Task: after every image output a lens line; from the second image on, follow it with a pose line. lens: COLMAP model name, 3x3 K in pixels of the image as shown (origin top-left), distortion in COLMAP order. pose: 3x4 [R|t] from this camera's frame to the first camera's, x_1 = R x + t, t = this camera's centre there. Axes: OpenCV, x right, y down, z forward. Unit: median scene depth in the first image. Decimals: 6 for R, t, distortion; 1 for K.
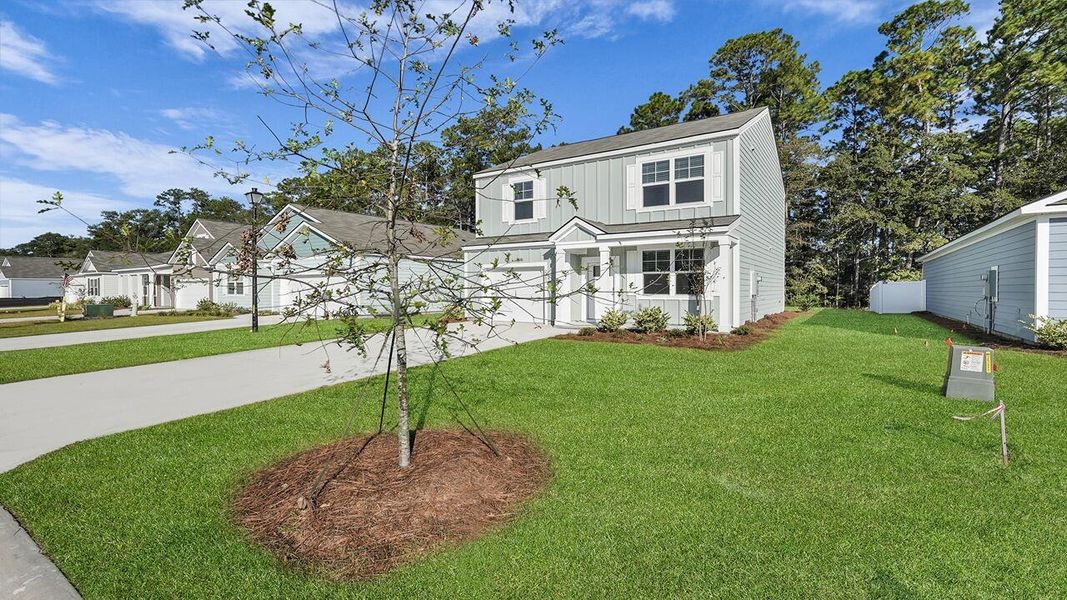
lens RADIAL K [[486.2, 0, 533.5], [0, 486.2, 300.0], [0, 0, 1]] dist [-0.000041, 0.000054]
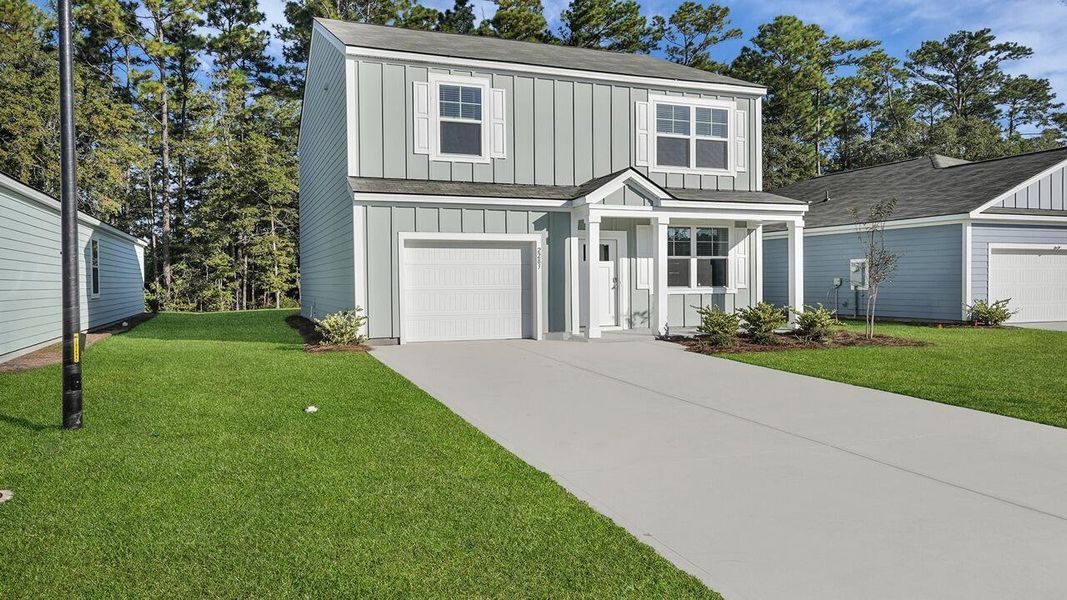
lens RADIAL K [[752.4, 0, 533.5], [0, 752.4, 300.0], [0, 0, 1]] dist [-0.000372, -0.000190]
pose [[0.572147, -0.022477, 0.819843, -0.806910], [0.025407, 0.999630, 0.009675, -0.008250], [-0.819757, 0.015294, 0.572507, 0.530979]]
